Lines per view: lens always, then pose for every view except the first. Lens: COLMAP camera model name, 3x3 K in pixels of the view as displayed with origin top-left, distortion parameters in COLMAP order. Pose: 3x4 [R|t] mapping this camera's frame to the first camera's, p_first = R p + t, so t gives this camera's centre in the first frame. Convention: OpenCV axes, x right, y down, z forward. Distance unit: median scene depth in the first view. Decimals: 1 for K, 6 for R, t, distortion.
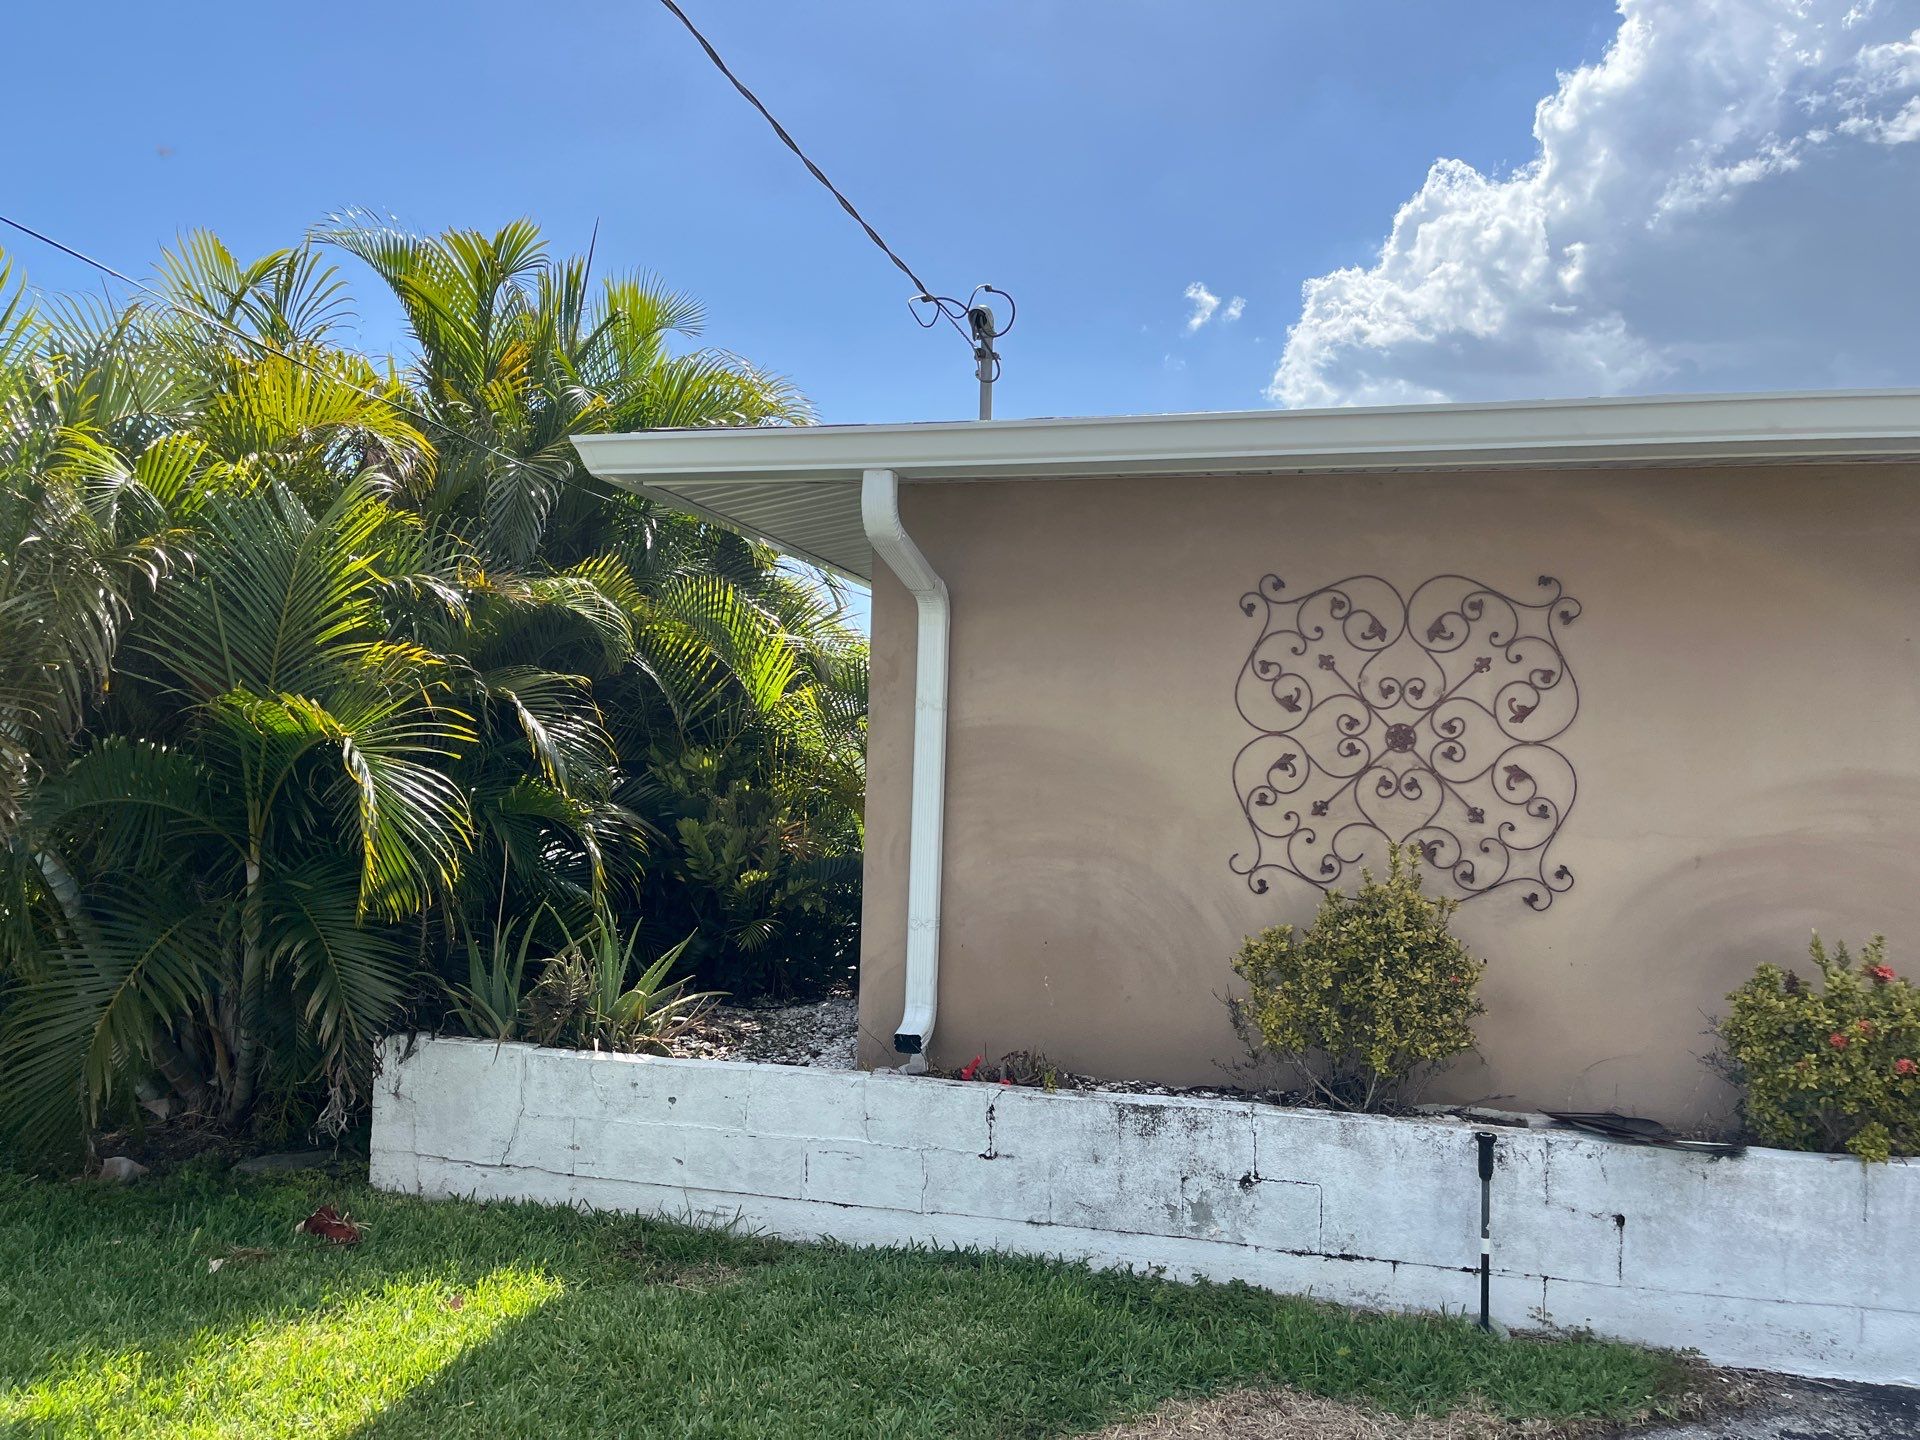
lens RADIAL K [[1441.4, 0, 949.5], [0, 1441.4, 726.2], [0, 0, 1]] dist [0.061222, -0.082534]
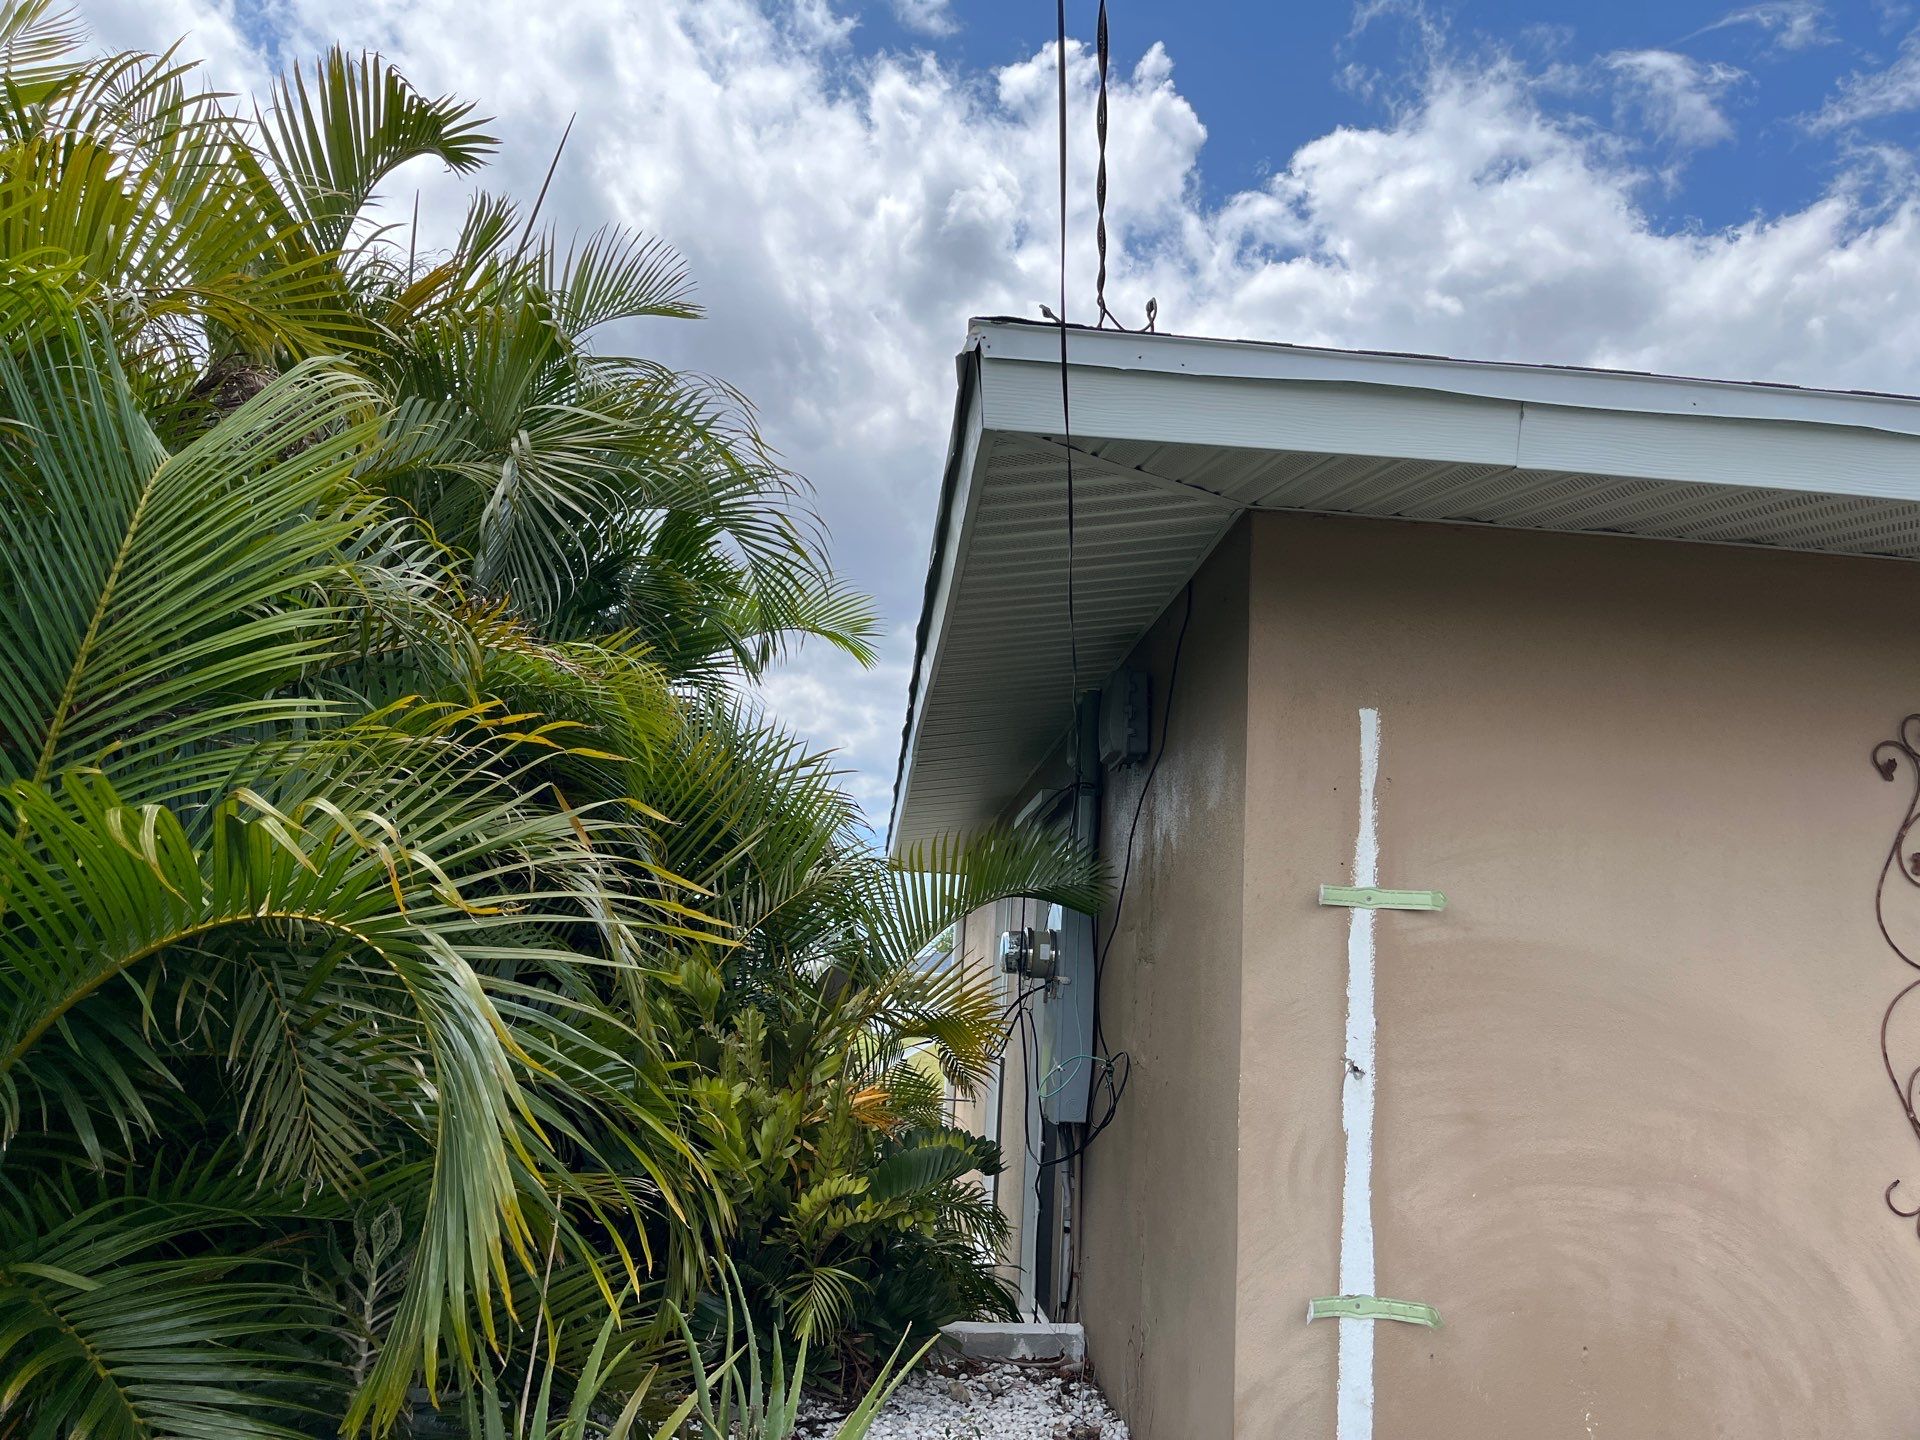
lens RADIAL K [[1441.4, 0, 981.1], [0, 1441.4, 725.9], [0, 0, 1]] dist [0.061222, -0.082534]
pose [[0.948659, 0.083769, 0.305006, -0.356679], [-0.040312, 0.988450, -0.146090, 0.007048], [-0.313721, 0.126294, 0.941079, 0.546614]]
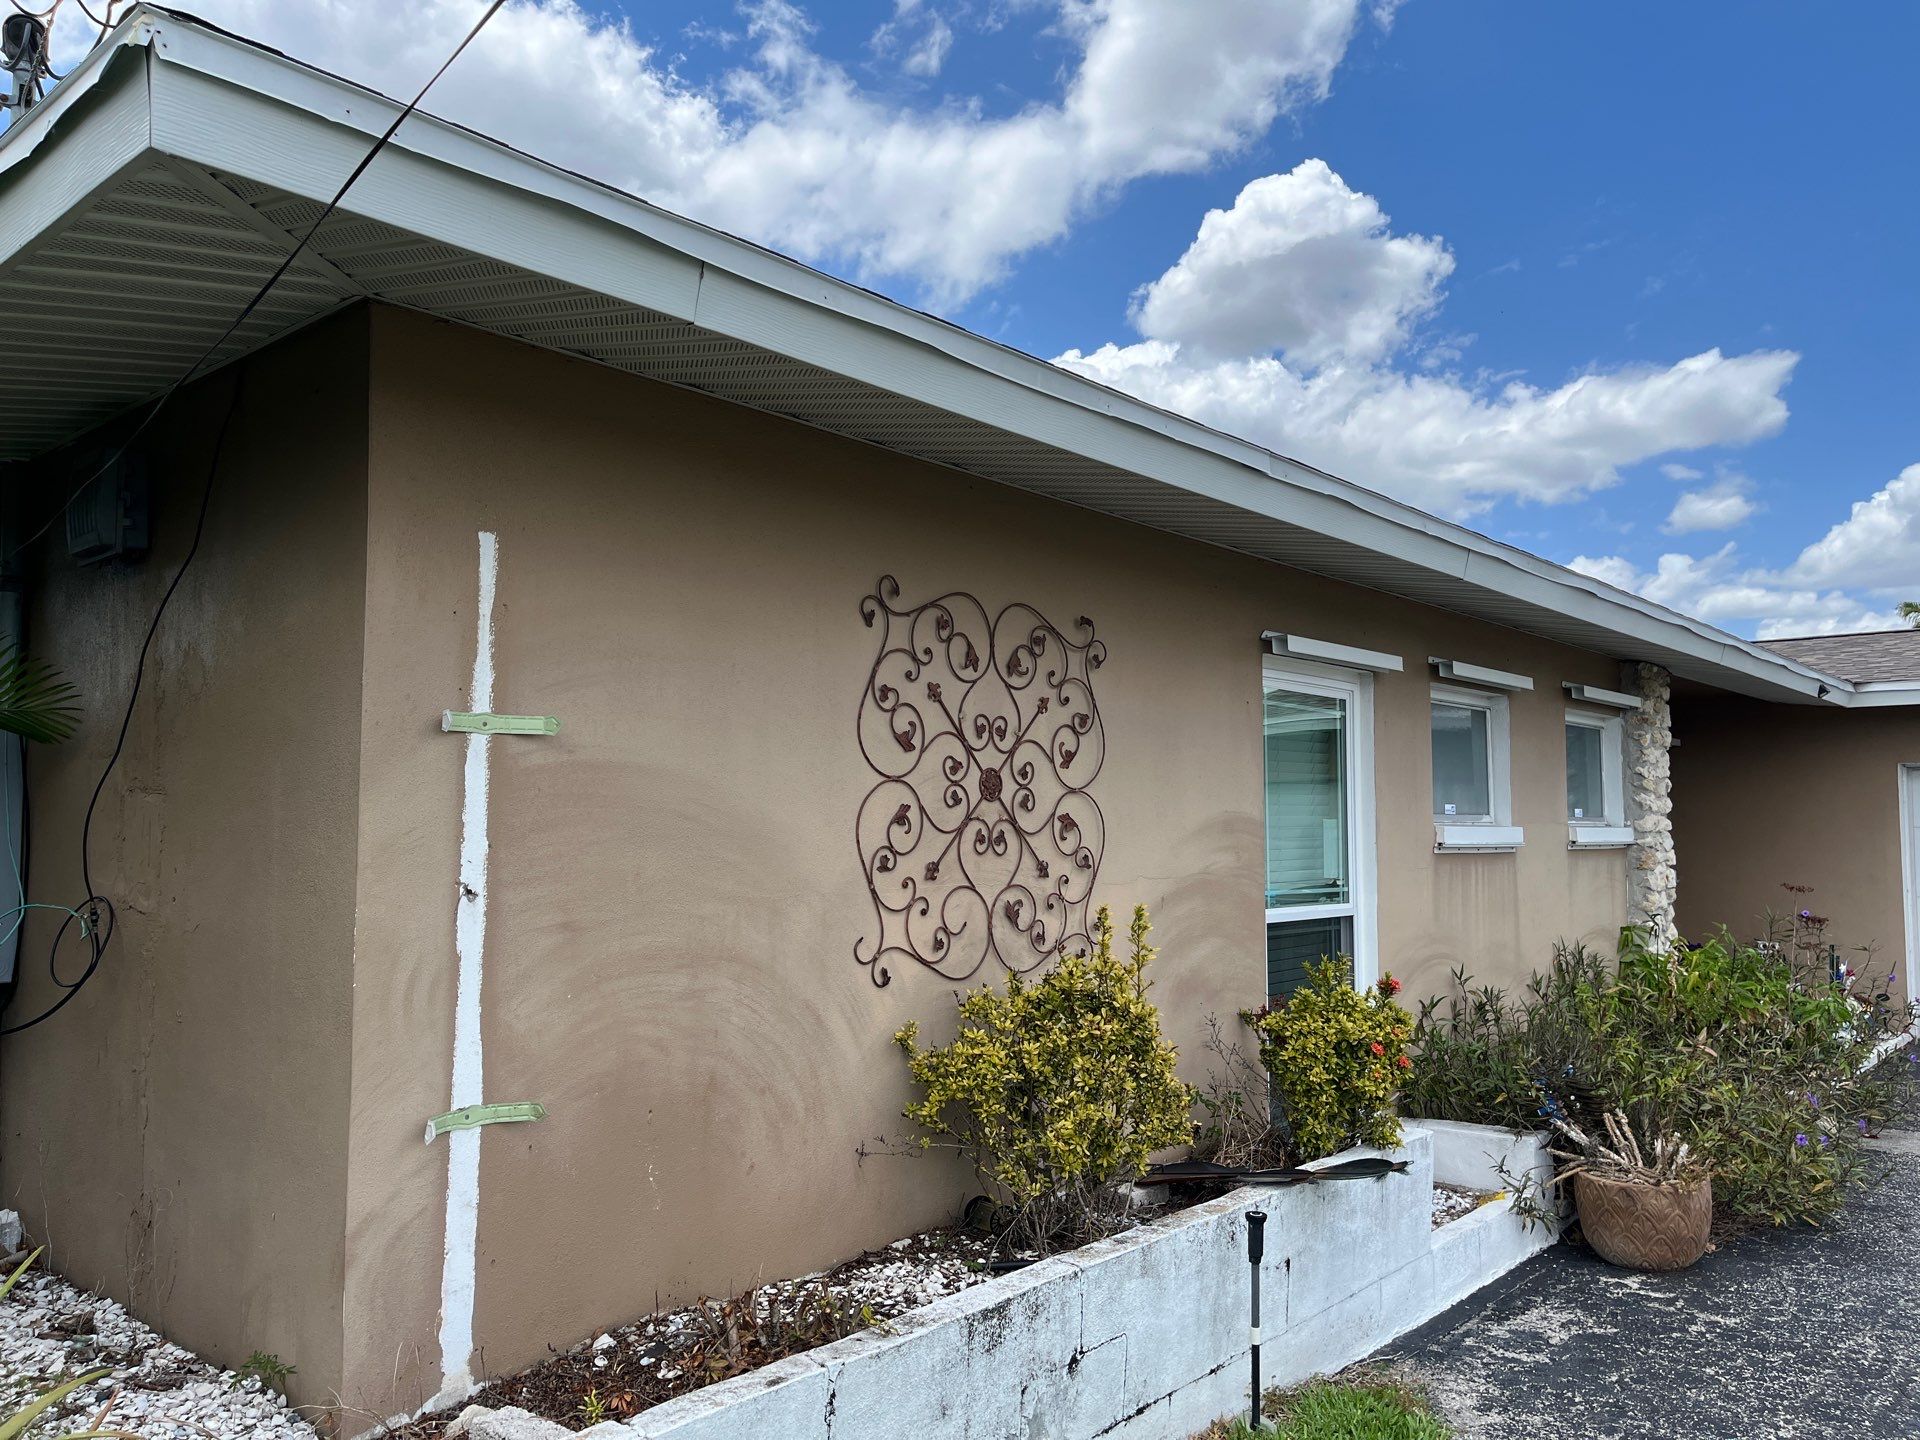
lens RADIAL K [[1441.4, 0, 959.6], [0, 1441.4, 726.8], [0, 0, 1]] dist [0.061222, -0.082534]
pose [[0.449914, 0.035148, 0.892380, -0.463960], [-0.012459, 0.999375, -0.033081, 0.002164], [-0.892985, 0.003765, 0.450071, 0.624722]]
